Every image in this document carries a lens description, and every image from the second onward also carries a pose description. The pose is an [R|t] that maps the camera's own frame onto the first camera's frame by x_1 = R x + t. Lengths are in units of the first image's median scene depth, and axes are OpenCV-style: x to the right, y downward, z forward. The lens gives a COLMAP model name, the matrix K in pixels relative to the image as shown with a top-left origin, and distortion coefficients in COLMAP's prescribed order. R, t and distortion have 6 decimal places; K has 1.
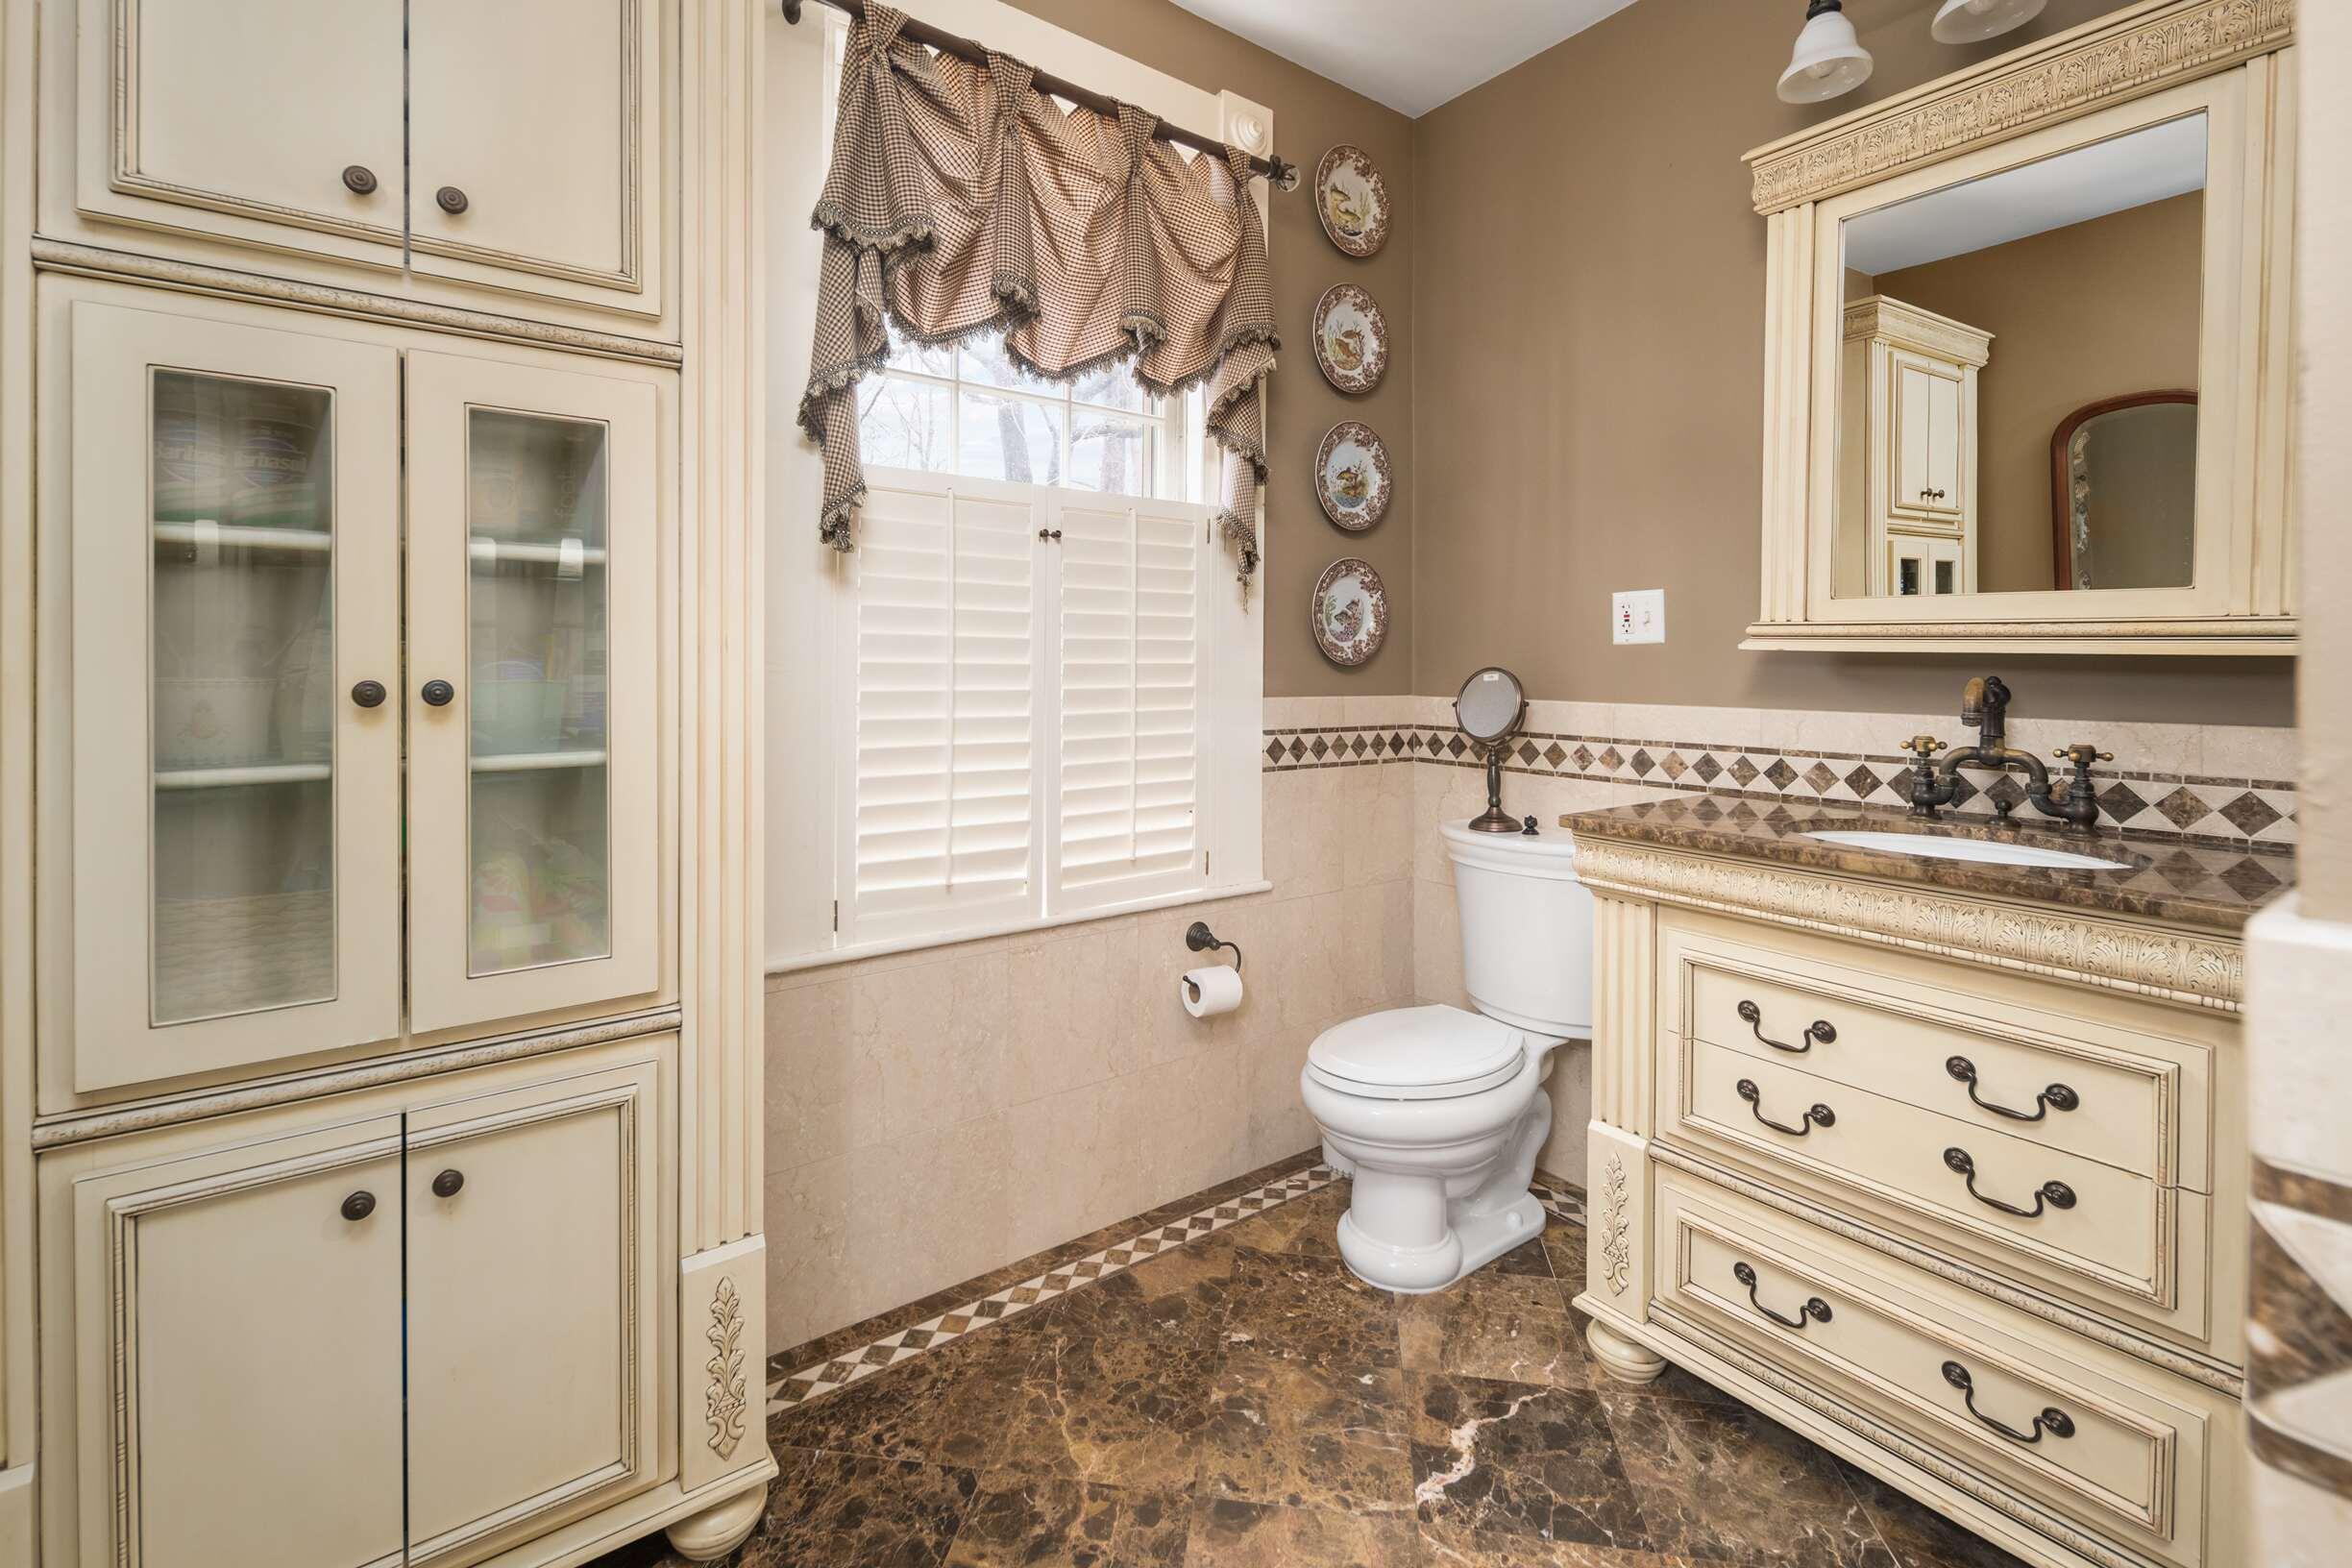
lens RADIAL K [[1012.5, 0, 1178.2], [0, 1012.5, 667.6], [0, 0, 1]] dist [-0.000290, -0.000045]
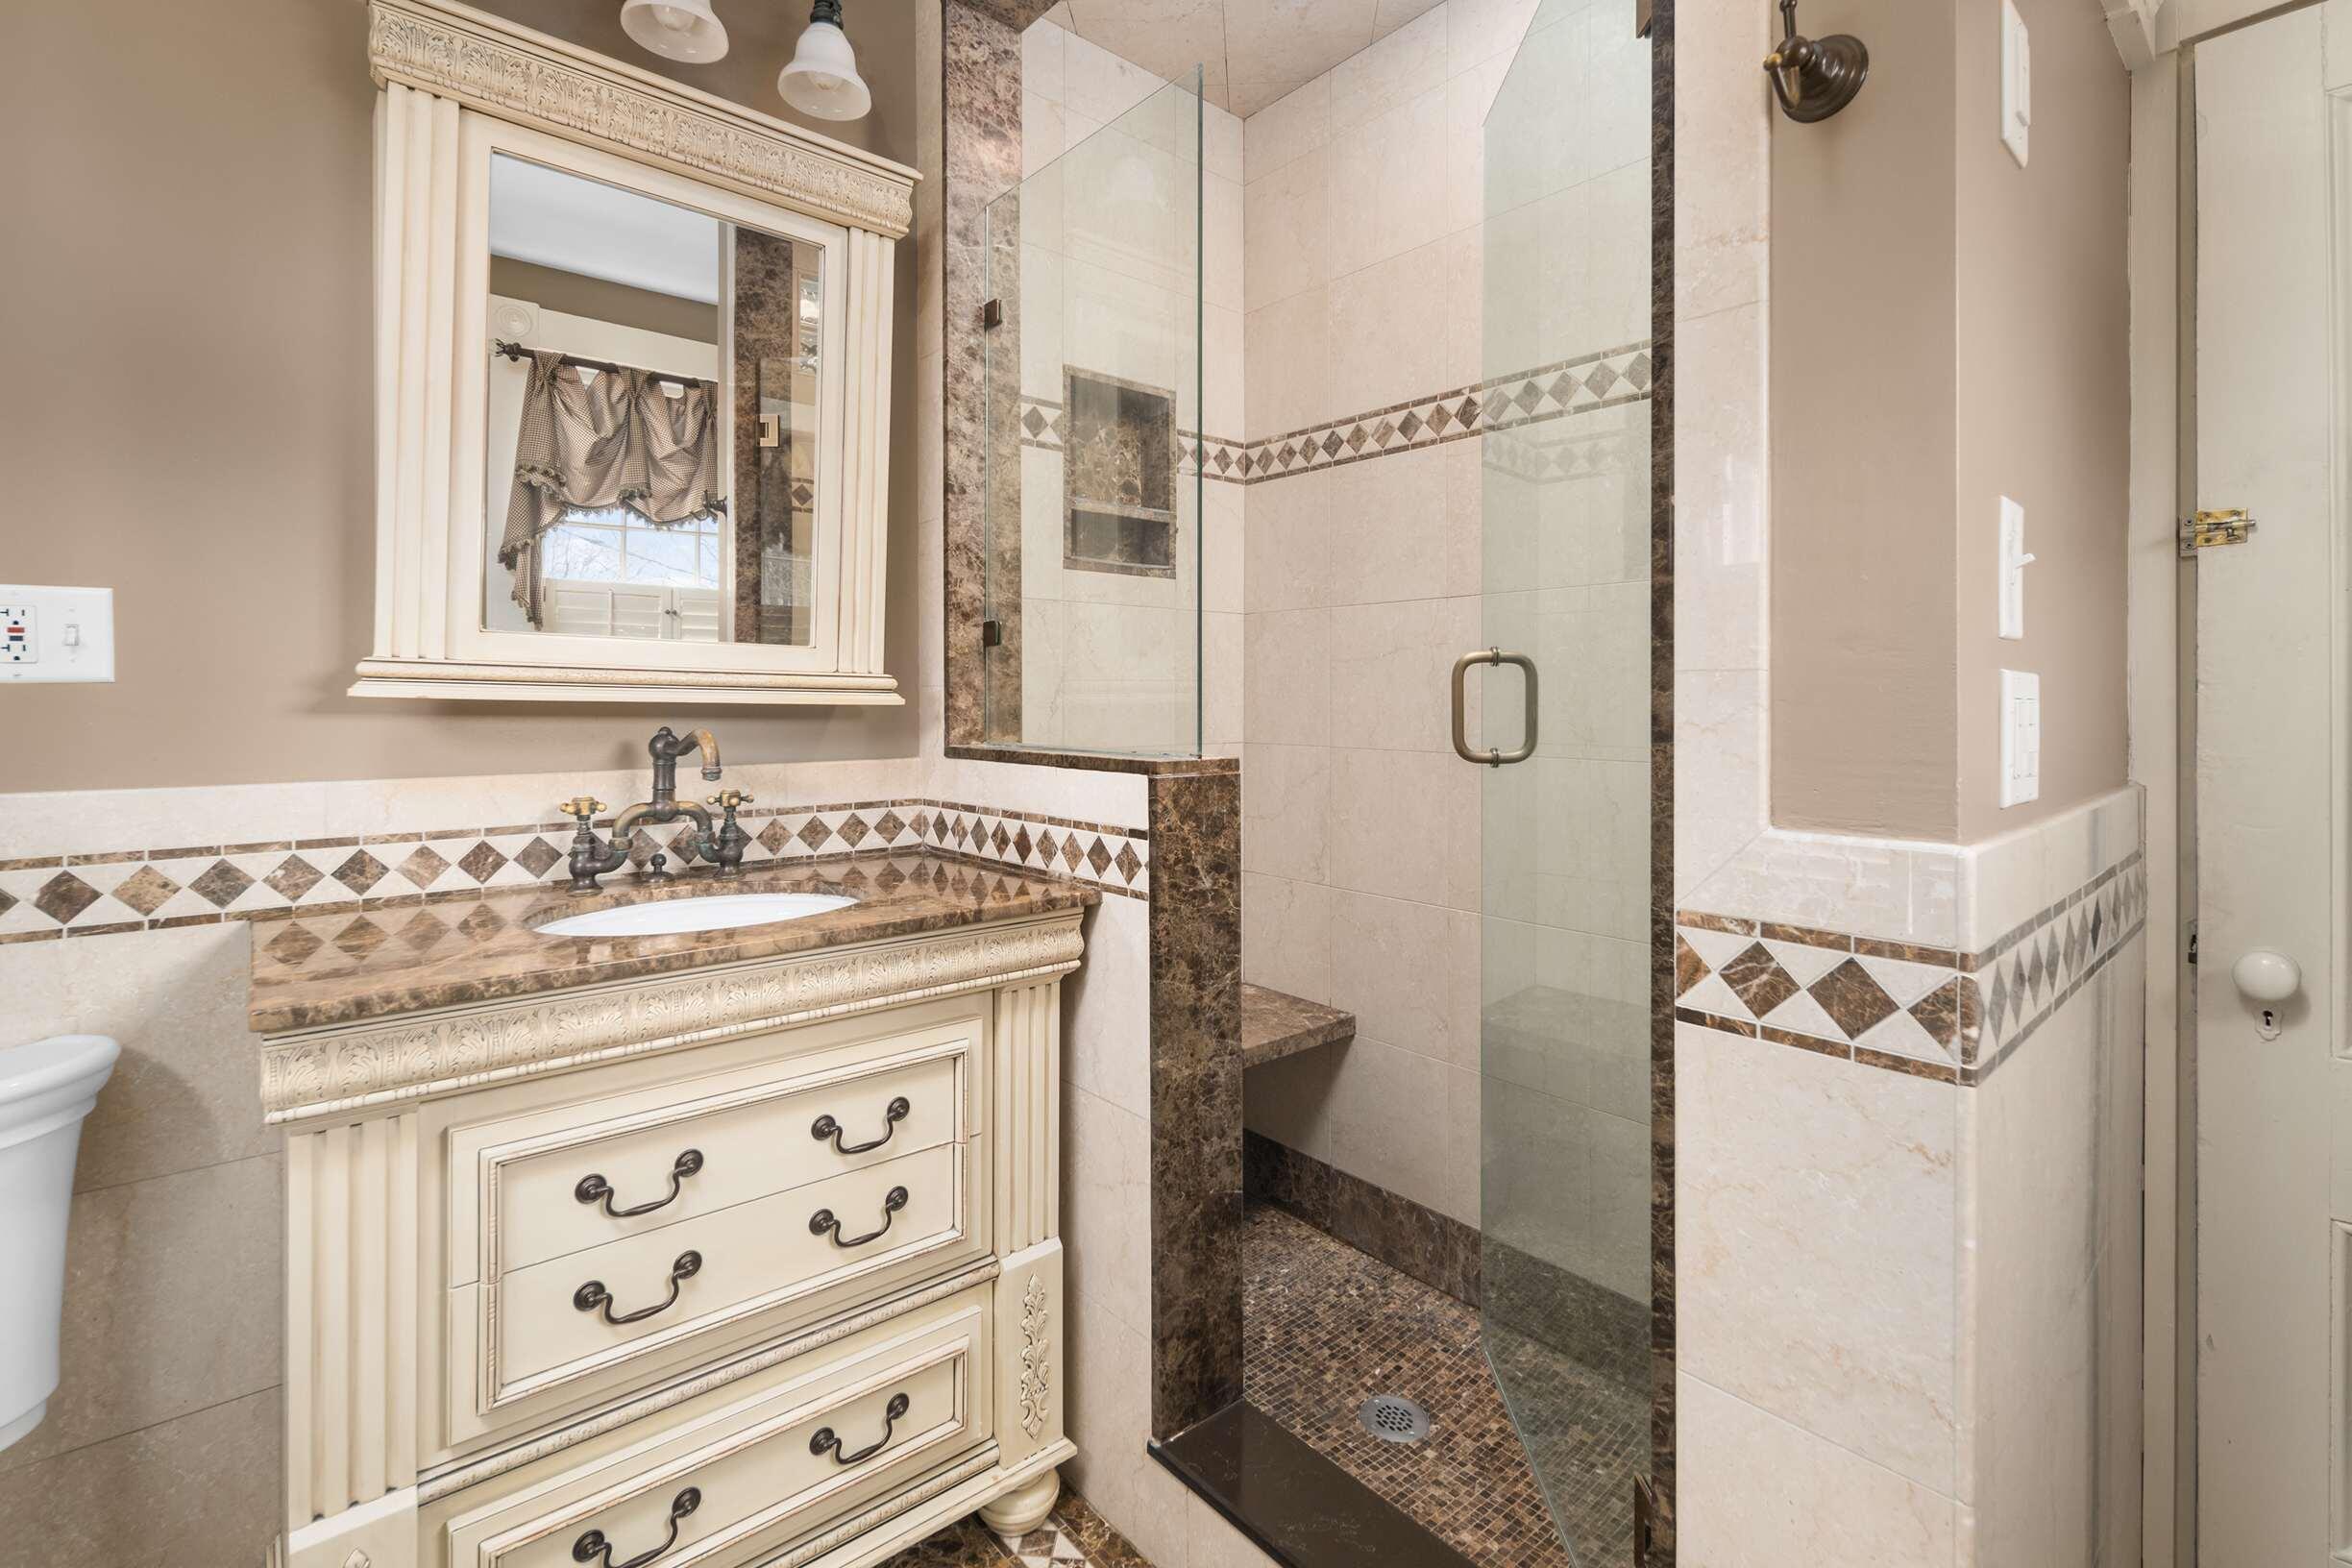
lens RADIAL K [[1074.9, 0, 1179.1], [0, 1074.9, 697.0], [0, 0, 1]] dist [-0.001237, -0.000920]
pose [[-0.074120, -0.004197, 0.997240, -0.223928], [0.005137, 0.999976, 0.004591, -0.019917], [-0.997236, 0.005463, -0.074097, 0.556443]]
